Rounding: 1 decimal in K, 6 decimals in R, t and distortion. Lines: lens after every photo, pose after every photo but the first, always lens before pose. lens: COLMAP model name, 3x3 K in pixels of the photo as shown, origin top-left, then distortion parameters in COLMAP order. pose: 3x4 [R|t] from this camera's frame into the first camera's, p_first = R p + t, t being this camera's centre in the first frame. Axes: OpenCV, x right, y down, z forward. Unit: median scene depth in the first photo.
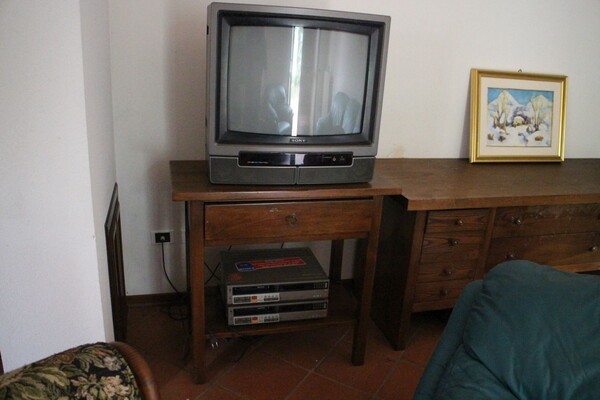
lens RADIAL K [[495.0, 0, 297.0], [0, 495.0, 193.5], [0, 0, 1]] dist [-0.169838, 0.138359]
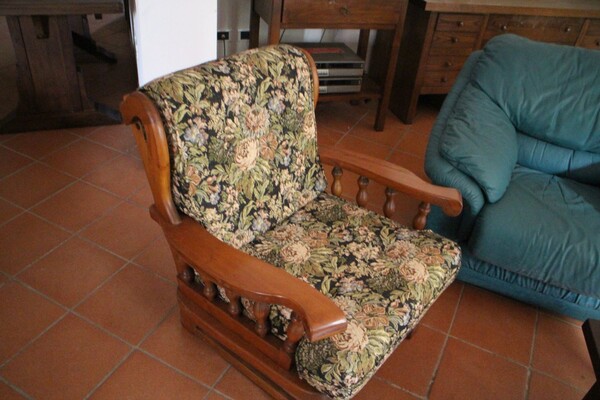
lens RADIAL K [[495.0, 0, 297.0], [0, 495.0, 193.5], [0, 0, 1]] dist [-0.169838, 0.138359]
pose [[0.997956, -0.004102, 0.063775, -0.198250], [-0.014804, 0.955956, 0.293138, 0.127943], [-0.062168, -0.293483, 0.953941, -0.352197]]
